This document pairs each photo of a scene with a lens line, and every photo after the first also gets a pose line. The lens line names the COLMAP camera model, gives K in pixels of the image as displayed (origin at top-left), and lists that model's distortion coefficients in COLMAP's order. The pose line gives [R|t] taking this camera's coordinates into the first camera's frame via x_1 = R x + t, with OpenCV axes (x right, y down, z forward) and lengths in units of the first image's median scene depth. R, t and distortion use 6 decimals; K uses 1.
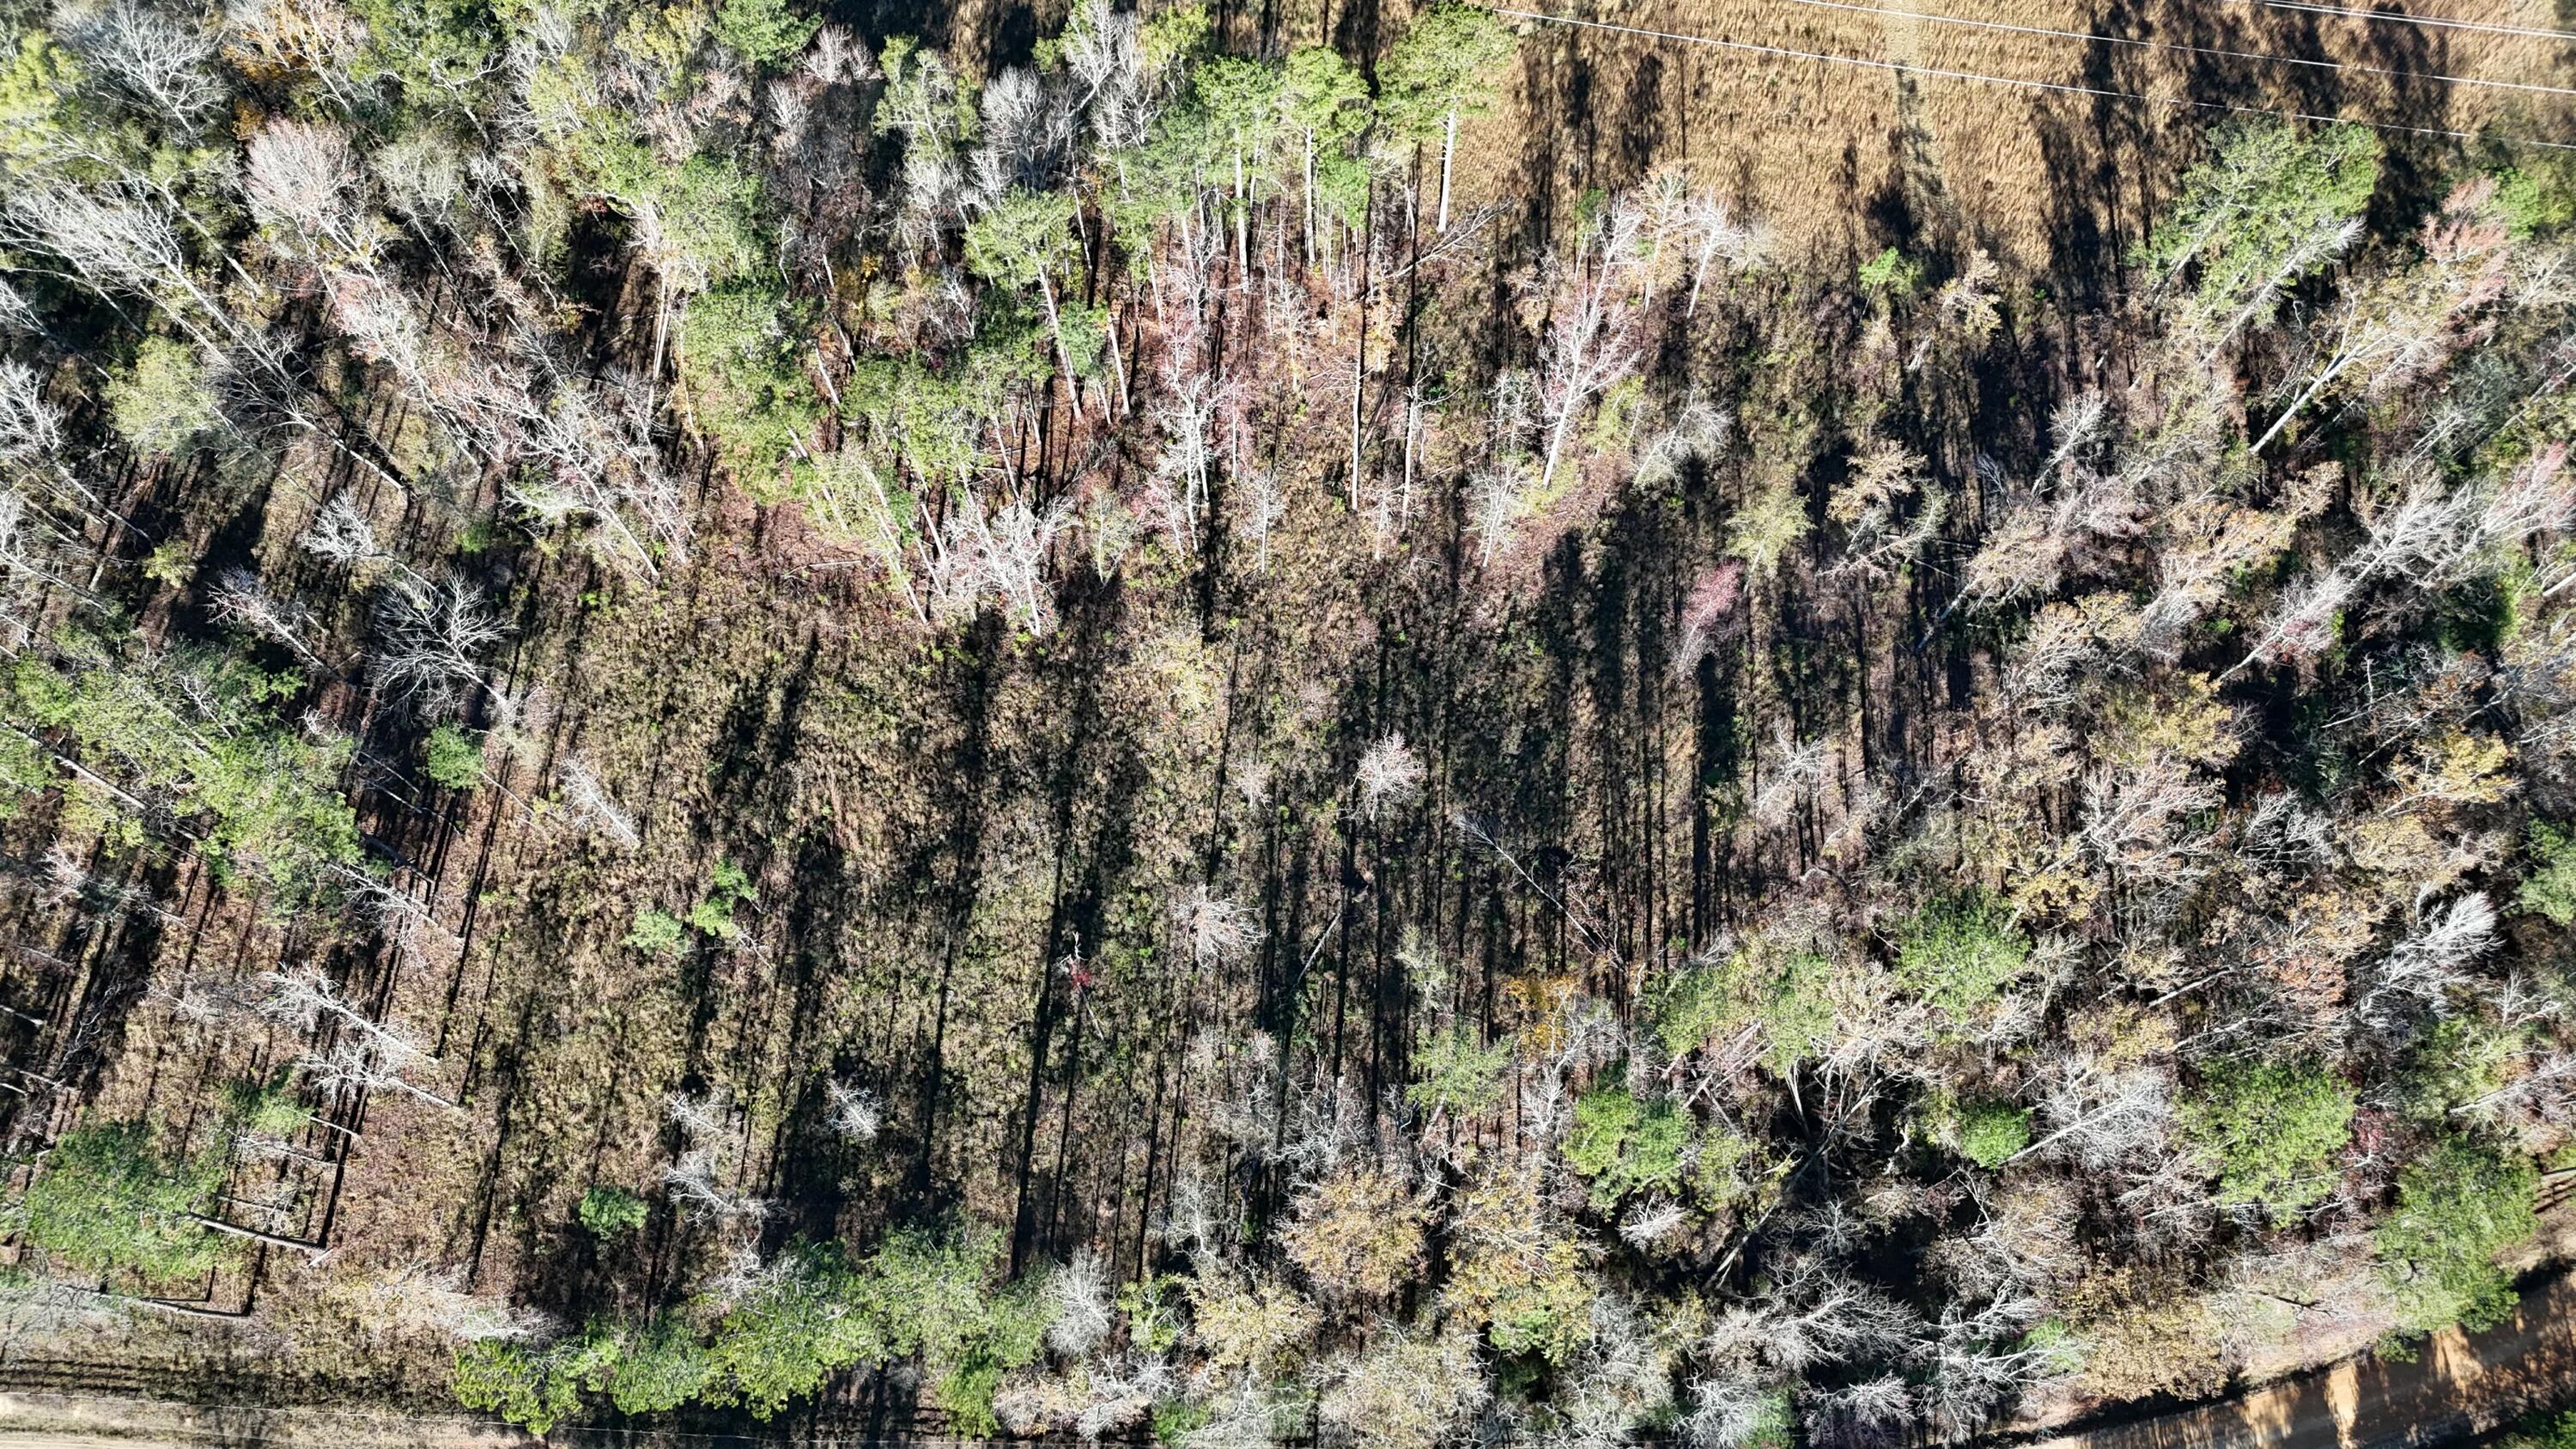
lens RADIAL K [[1864.8, 0, 1300.7], [0, 1864.8, 724.5], [0, 0, 1]] dist [0.066929, -0.060281]
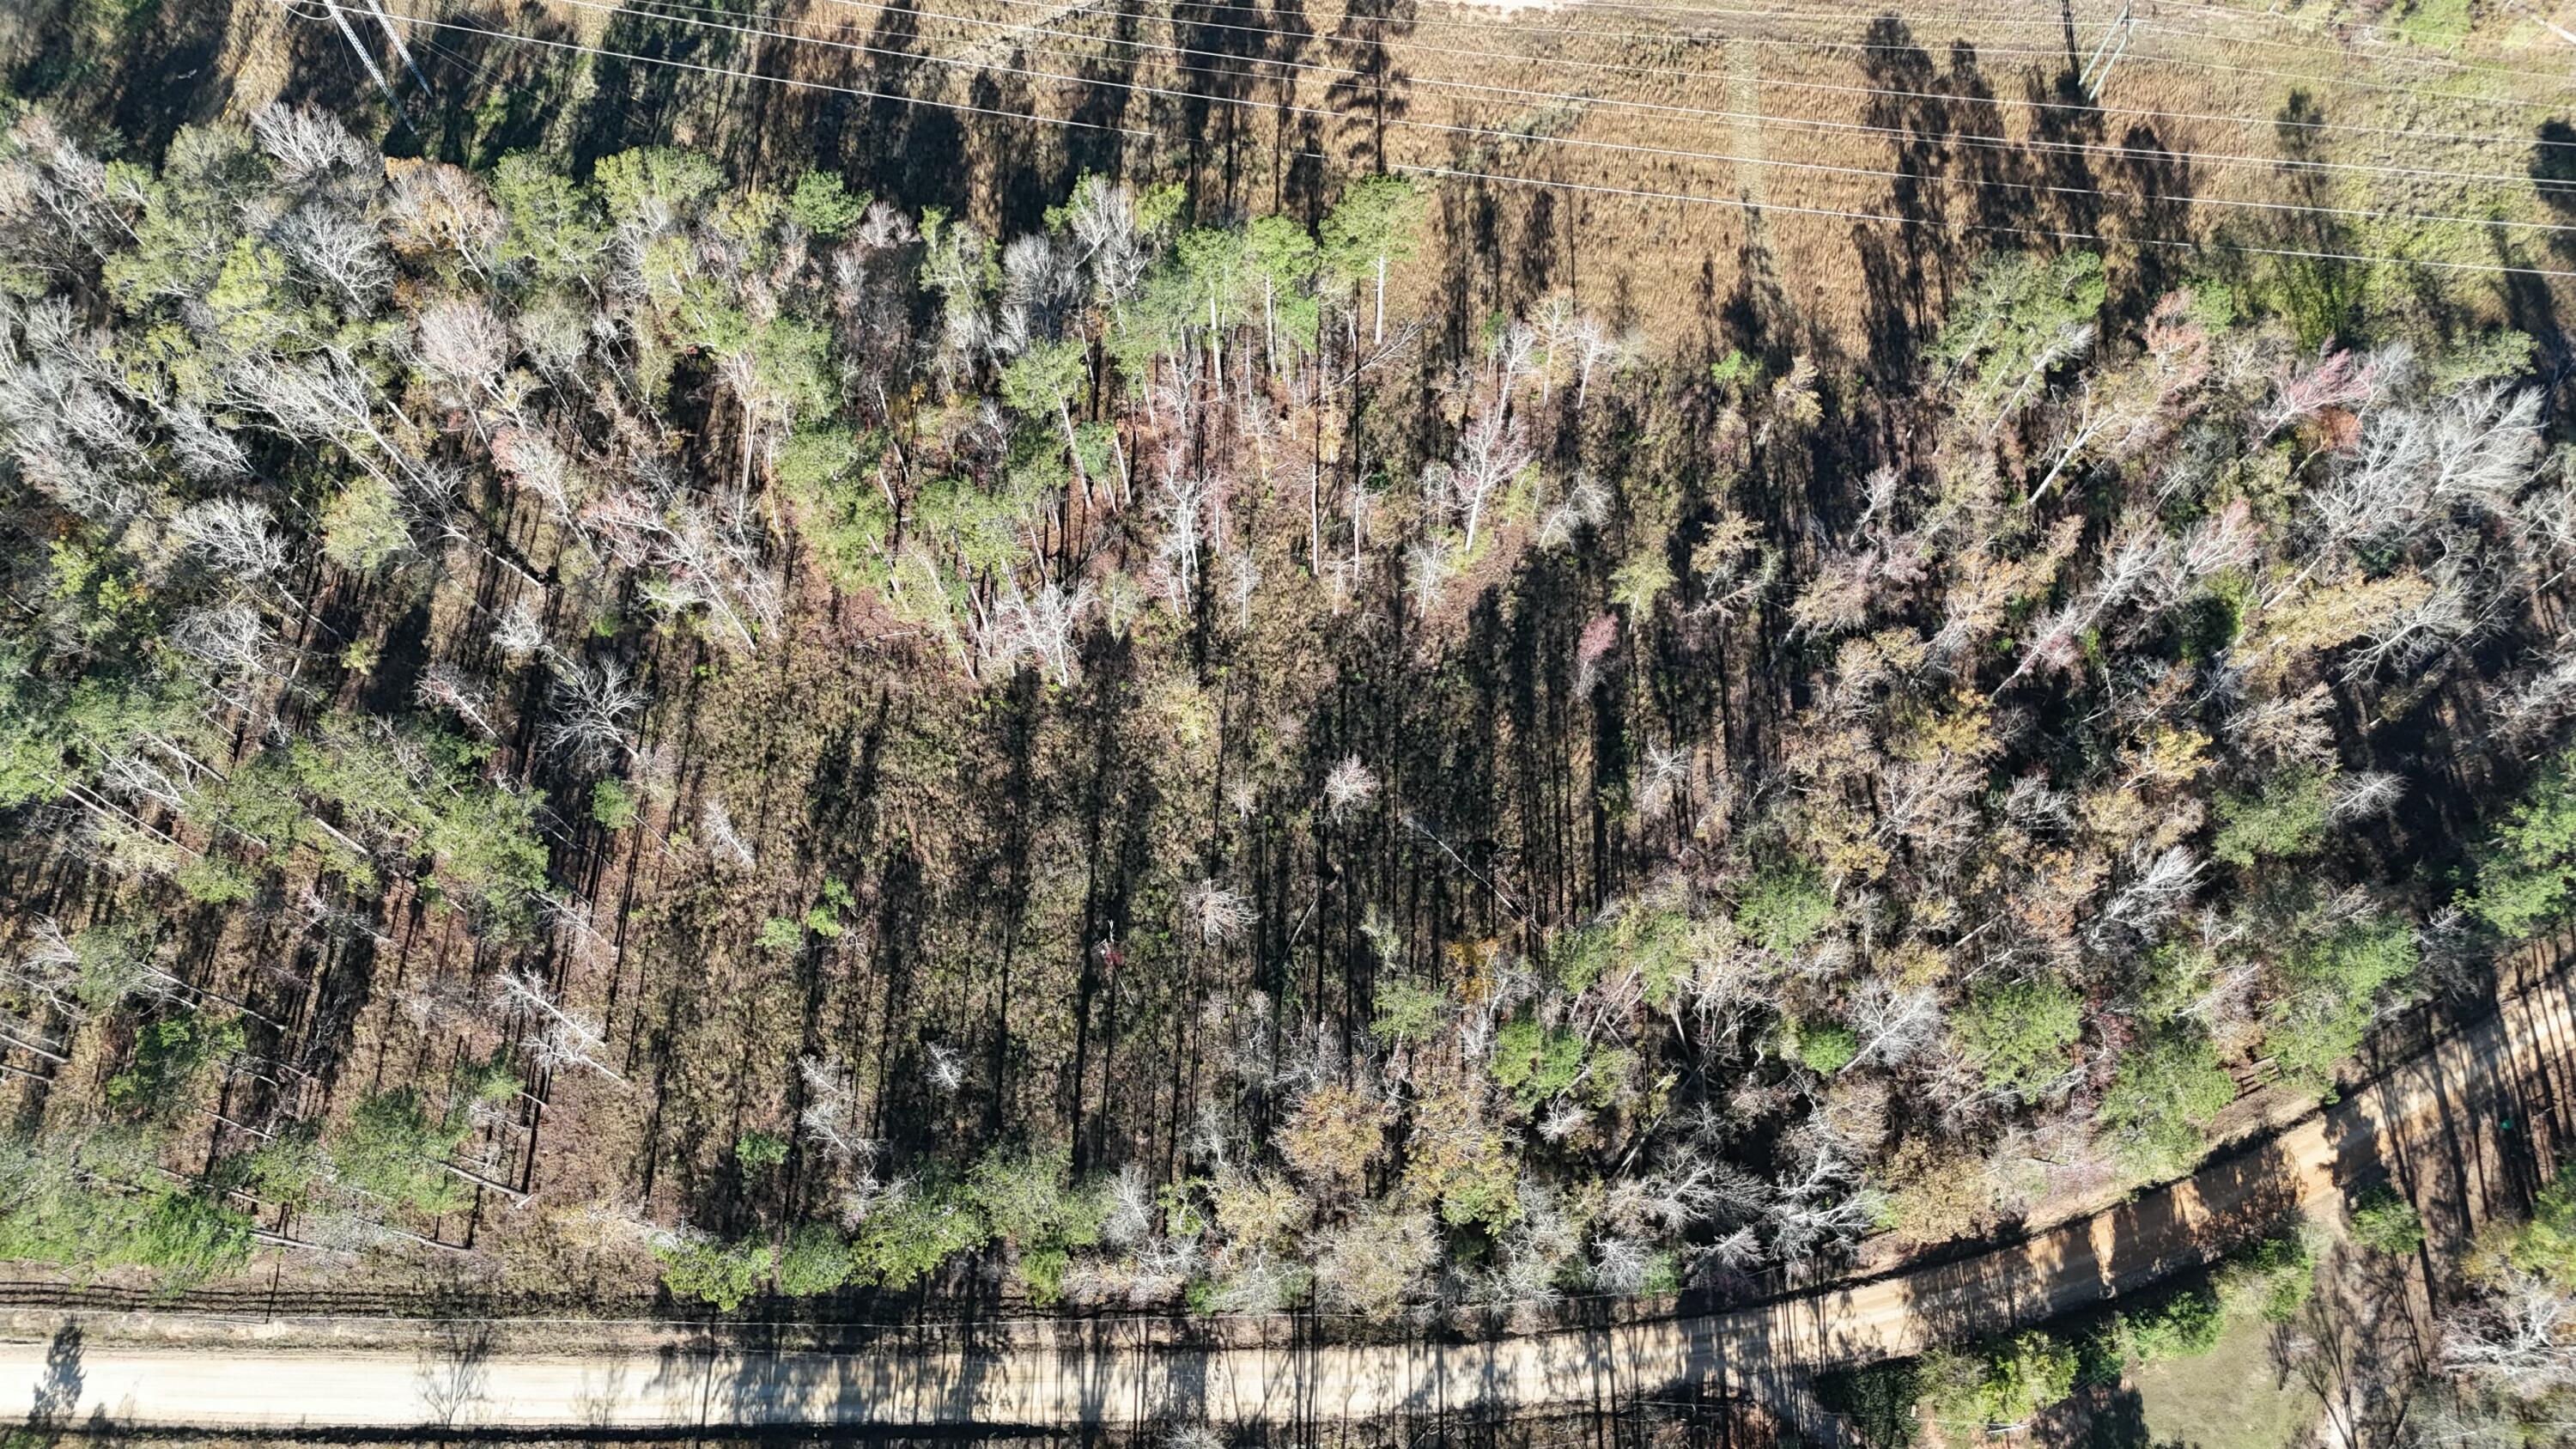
lens RADIAL K [[1864.8, 0, 1299.9], [0, 1864.8, 724.1], [0, 0, 1]] dist [0.066929, -0.060281]
pose [[0.999180, -0.038927, 0.011151, 0.000194], [0.038972, 0.999233, -0.003892, -0.012172], [-0.010991, 0.004323, 0.999930, -0.253980]]
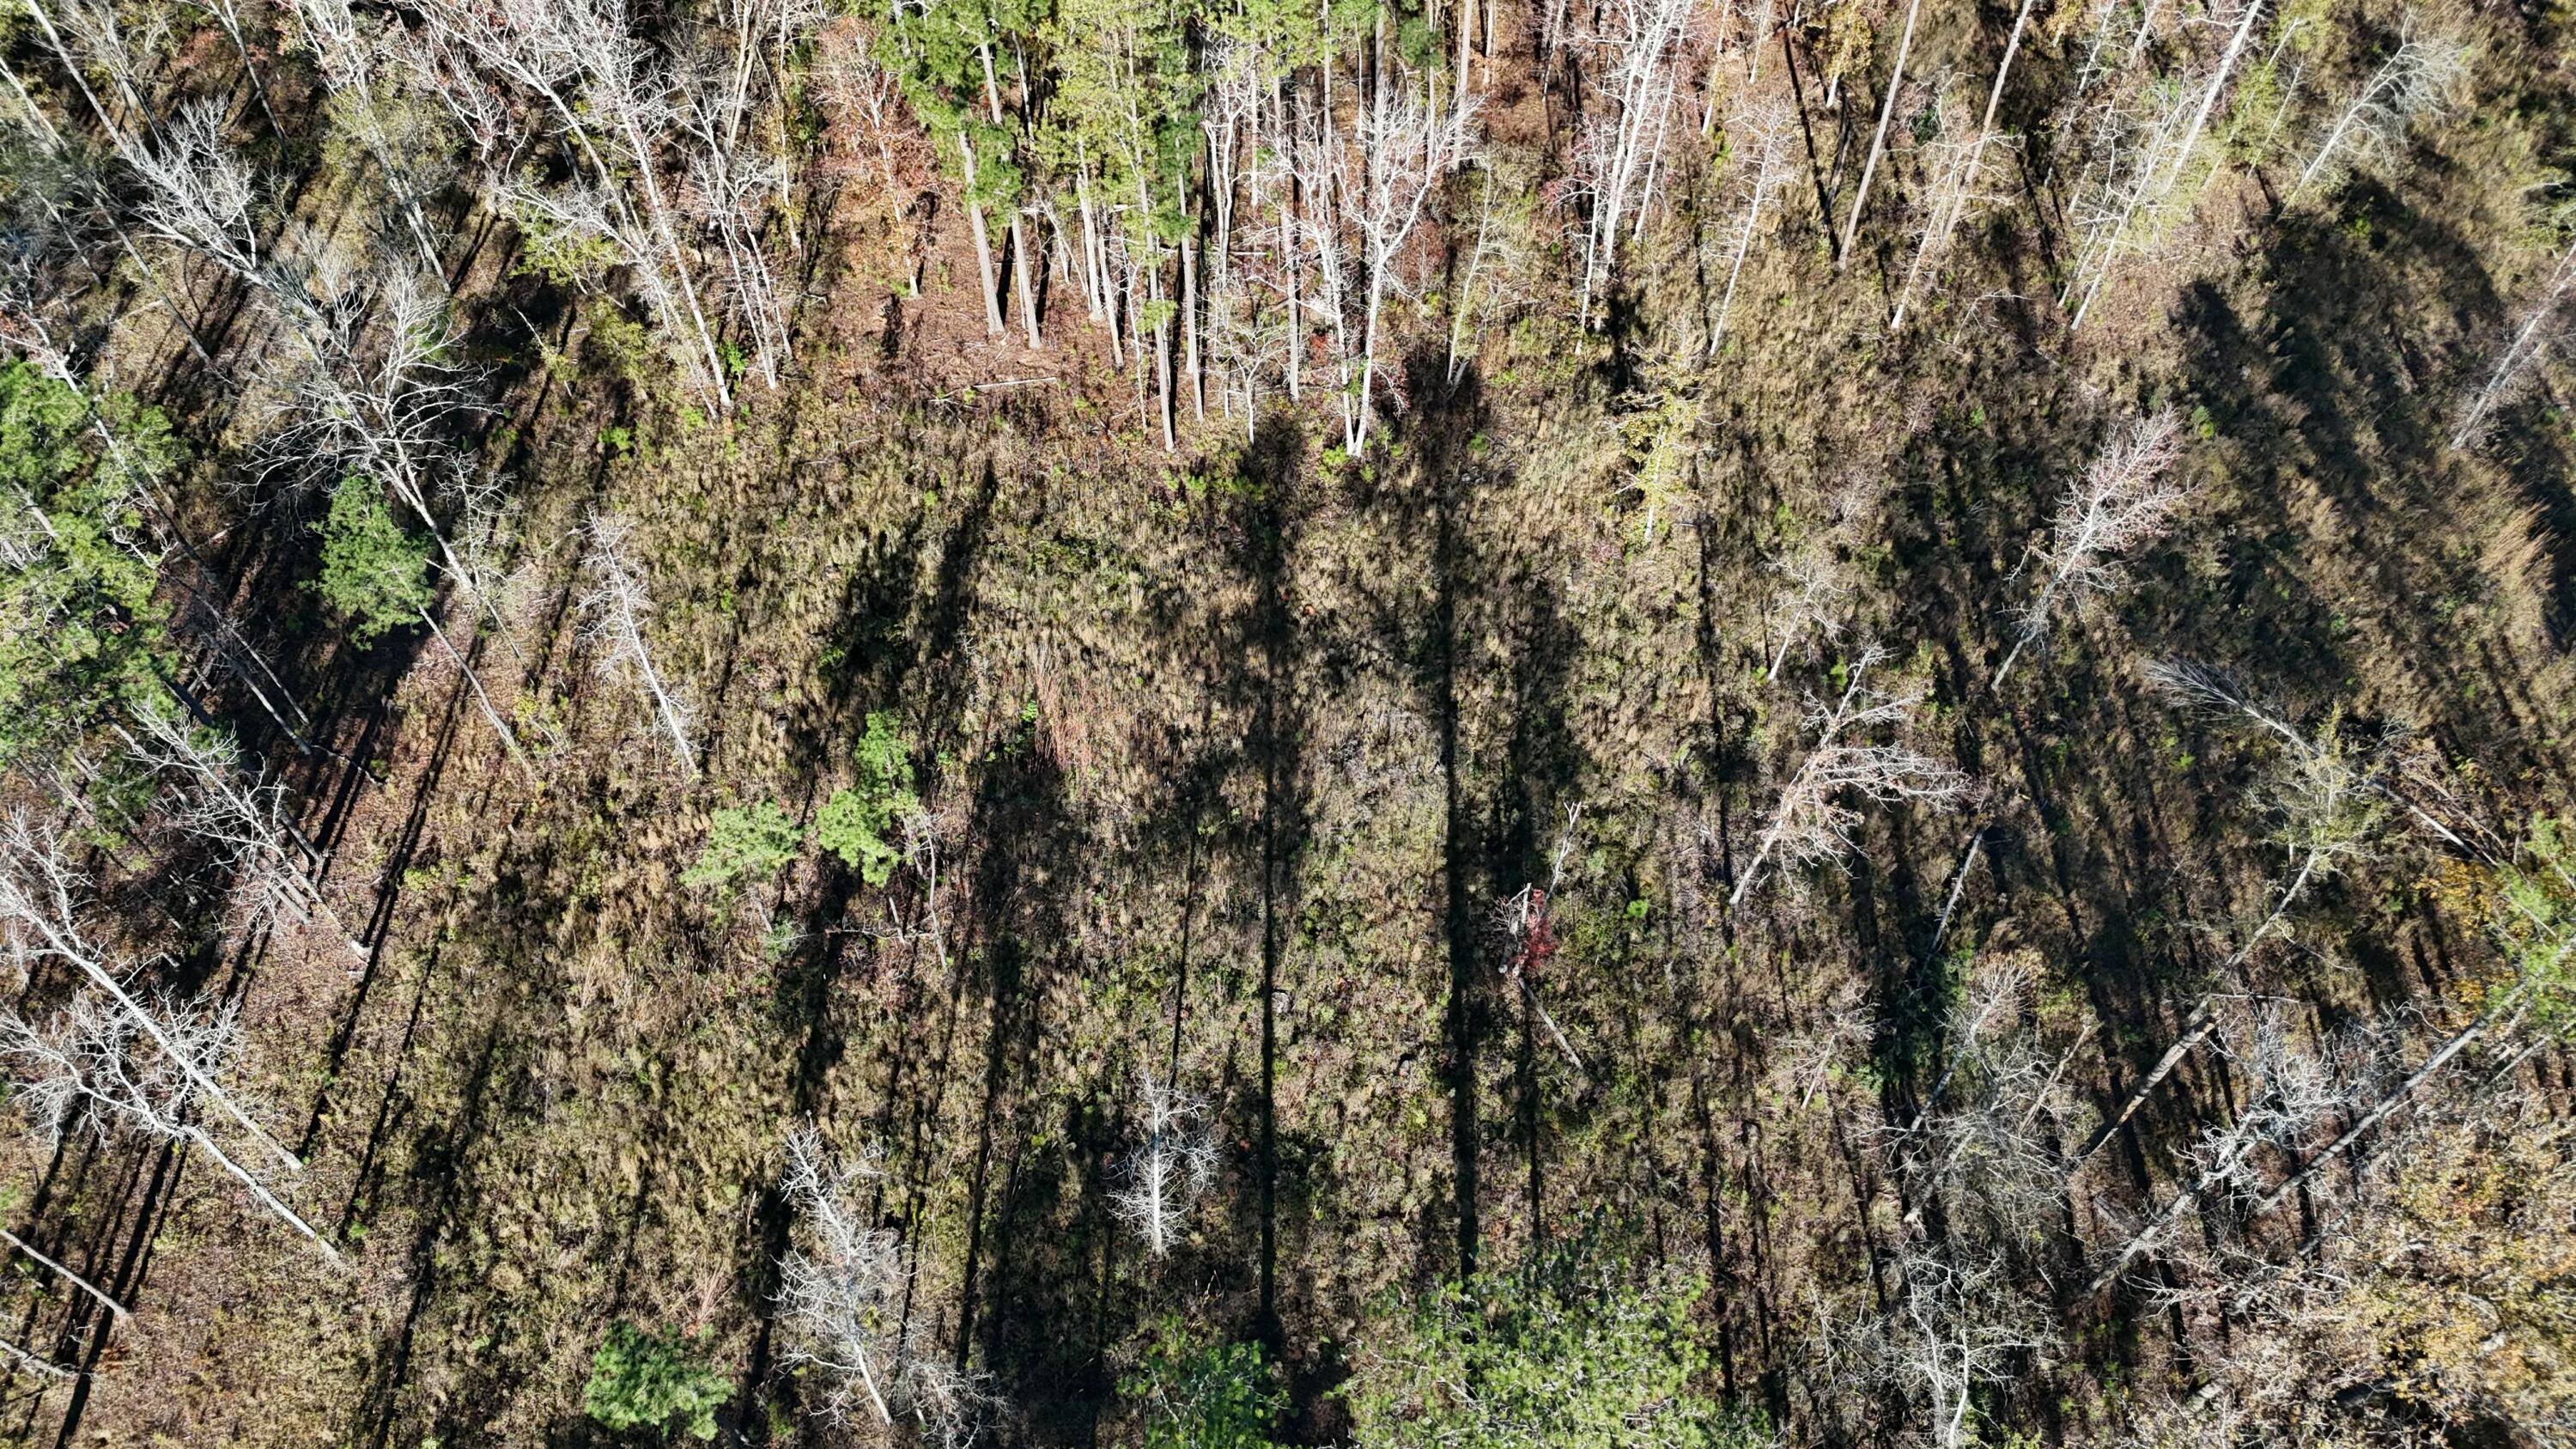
lens RADIAL K [[1864.8, 0, 1283.6], [0, 1864.8, 728.7], [0, 0, 1]] dist [0.066929, -0.060281]
pose [[0.999100, -0.032195, 0.027612, -0.192614], [0.037776, 0.971461, -0.234172, 0.187993], [-0.019285, 0.235005, 0.971803, 0.448434]]
